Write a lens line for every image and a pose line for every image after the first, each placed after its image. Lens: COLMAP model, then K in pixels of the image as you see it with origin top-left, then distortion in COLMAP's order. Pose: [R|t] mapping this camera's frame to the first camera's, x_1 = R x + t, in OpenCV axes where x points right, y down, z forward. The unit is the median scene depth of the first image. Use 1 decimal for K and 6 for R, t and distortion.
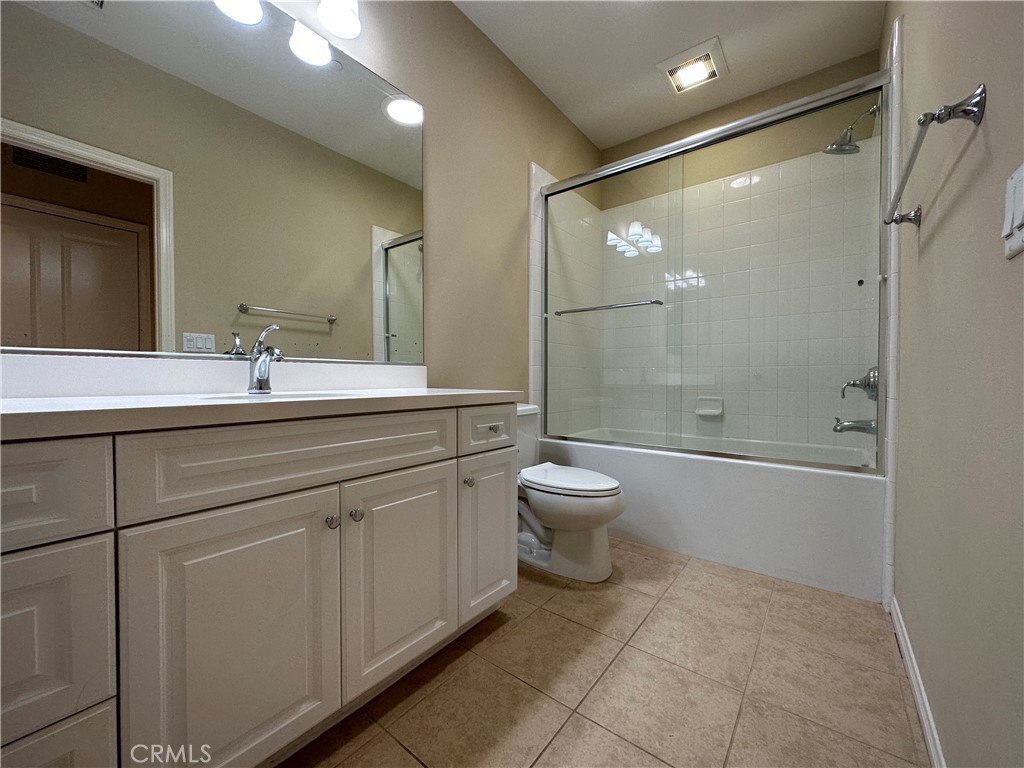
lens RADIAL K [[403.7, 0, 509.6], [0, 403.7, 387.1], [0, 0, 1]] dist [-0.000459, 0.000114]
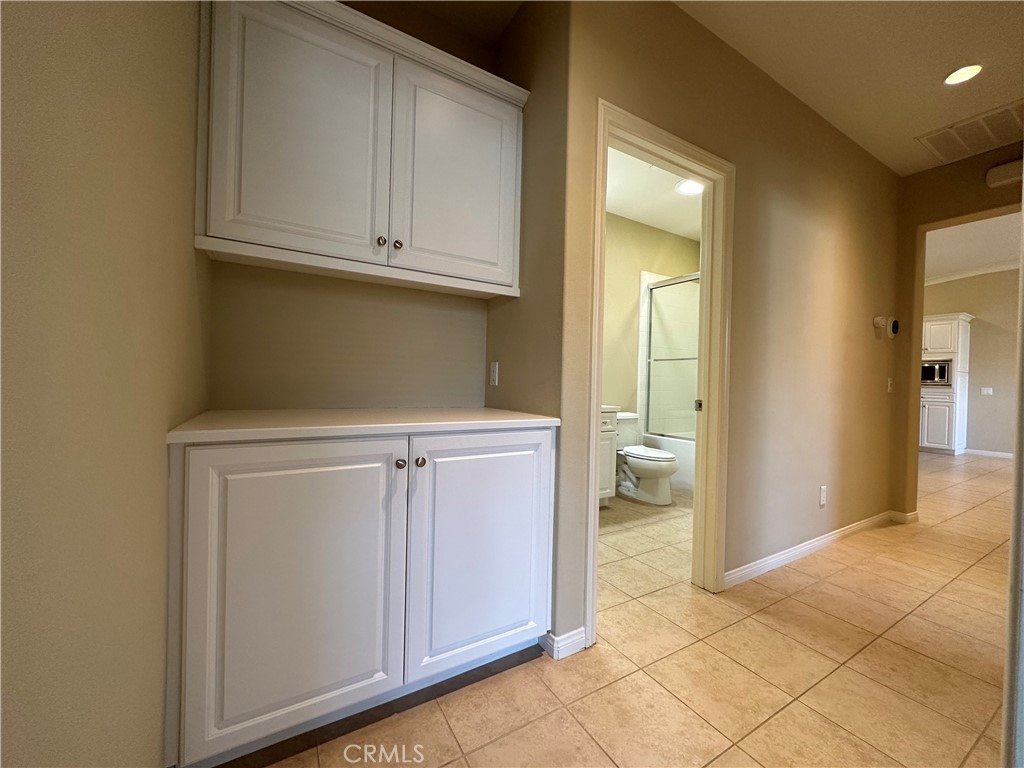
lens RADIAL K [[403.7, 0, 509.6], [0, 403.7, 387.1], [0, 0, 1]] dist [-0.000459, 0.000114]
pose [[0.931603, 0.023998, -0.362685, 0.216086], [-0.028191, 0.999583, -0.006273, -0.054430], [0.362383, 0.016069, 0.931891, -1.031284]]
